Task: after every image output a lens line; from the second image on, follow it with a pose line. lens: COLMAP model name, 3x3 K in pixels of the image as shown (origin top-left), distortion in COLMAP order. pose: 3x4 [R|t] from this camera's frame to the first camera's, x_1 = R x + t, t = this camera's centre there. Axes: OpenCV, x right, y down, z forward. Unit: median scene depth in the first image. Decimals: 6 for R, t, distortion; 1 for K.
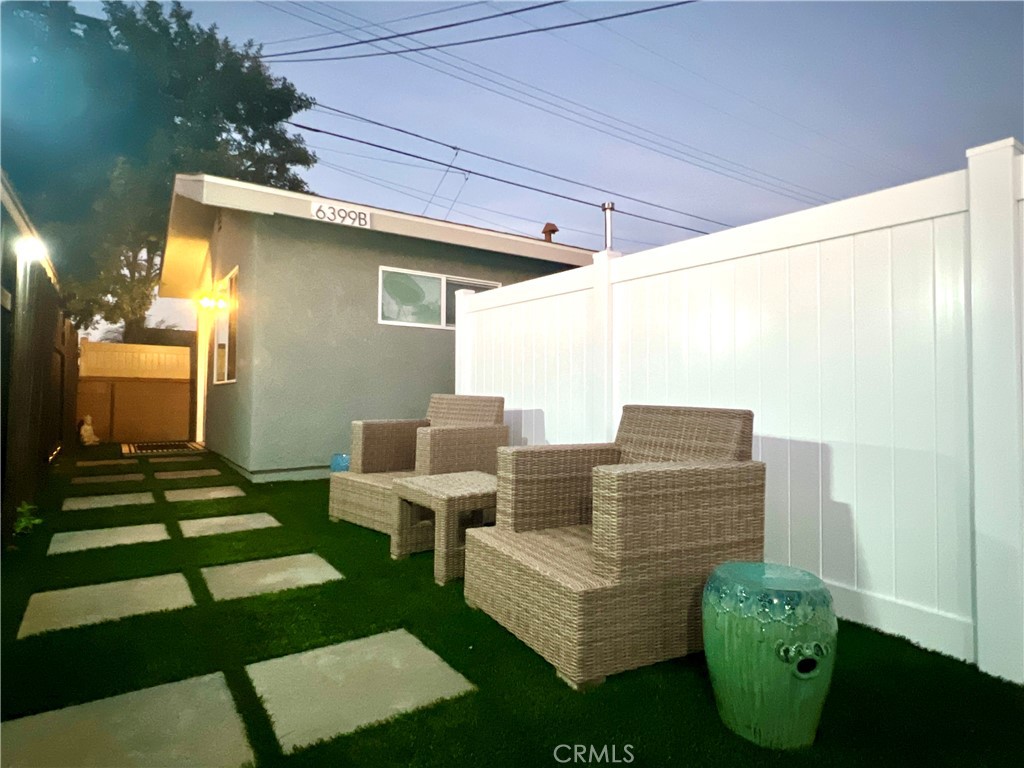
lens RADIAL K [[581.7, 0, 508.8], [0, 581.7, 379.6], [0, 0, 1]] dist [-0.002845, 0.001468]
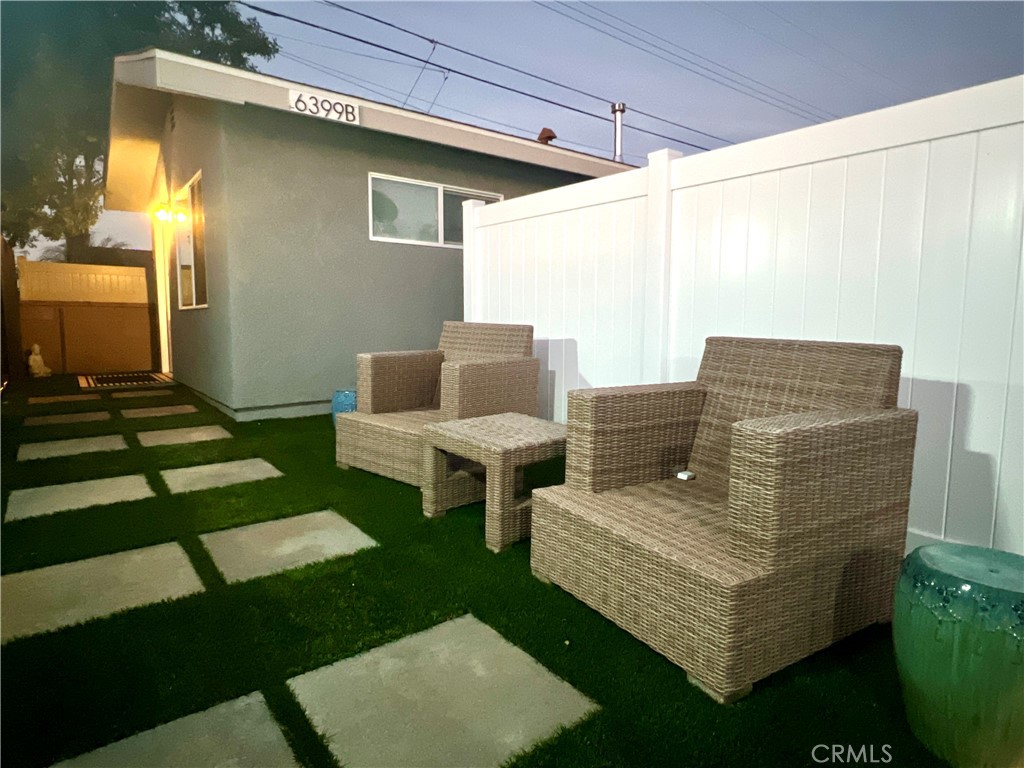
lens RADIAL K [[581.7, 0, 508.4], [0, 581.7, 379.5], [0, 0, 1]] dist [-0.002845, 0.001468]
pose [[0.998311, -0.009414, 0.057336, -0.074892], [0.001765, 0.991245, 0.132022, -0.003464], [-0.058077, -0.131698, 0.989587, 0.100044]]
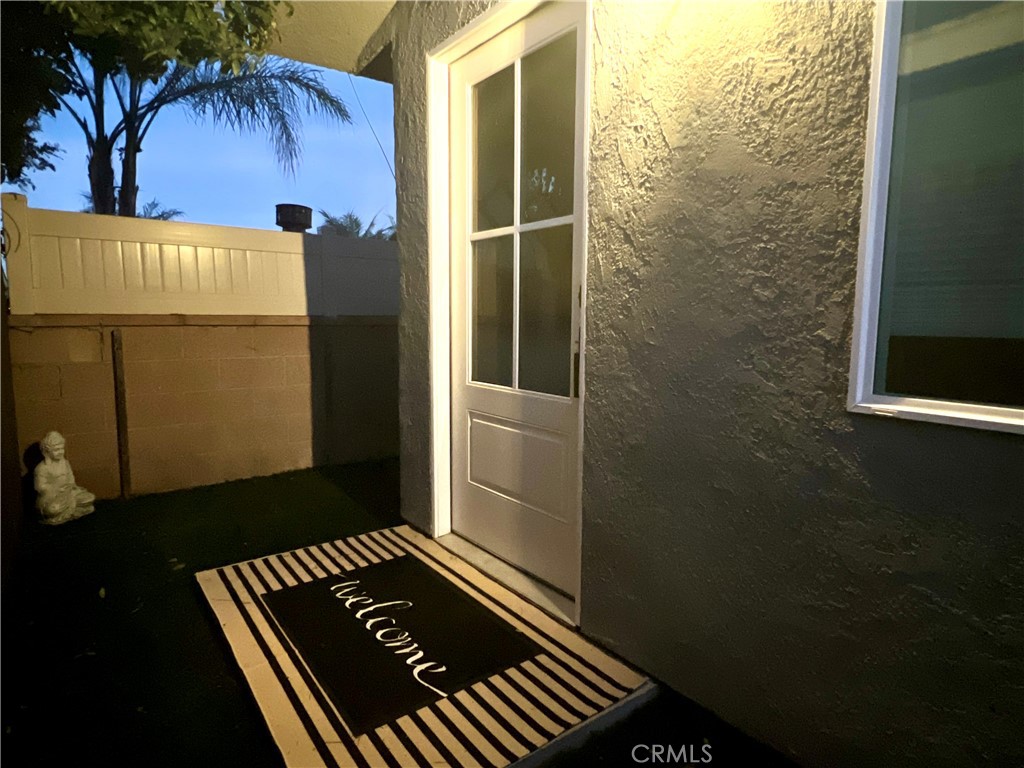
lens RADIAL K [[581.7, 0, 509.2], [0, 581.7, 379.6], [0, 0, 1]] dist [-0.002845, 0.001468]
pose [[0.998765, -0.008791, 0.048893, -0.829780], [0.001581, 0.989343, 0.145592, -0.029666], [-0.049652, -0.145335, 0.988136, 1.147786]]
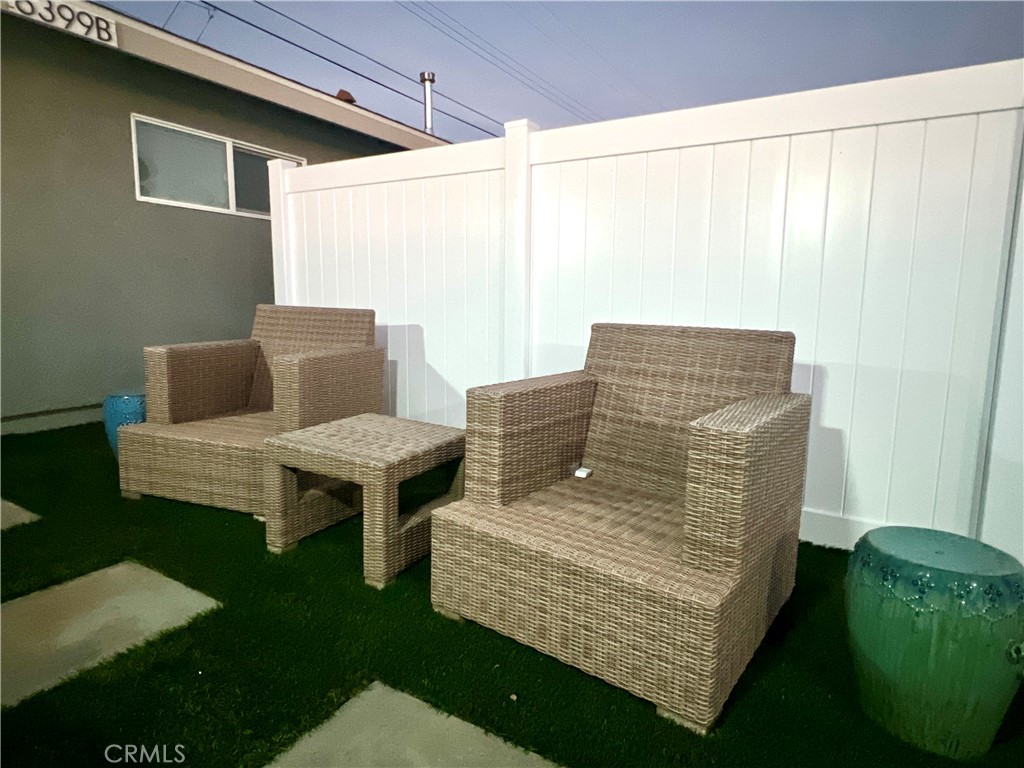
lens RADIAL K [[581.7, 0, 506.5], [0, 581.7, 380.6], [0, 0, 1]] dist [-0.002845, 0.001468]
pose [[0.912047, -0.054313, 0.406472, -0.128755], [-0.013684, 0.986608, 0.162536, -0.003397], [-0.409857, -0.153803, 0.899090, 0.180730]]
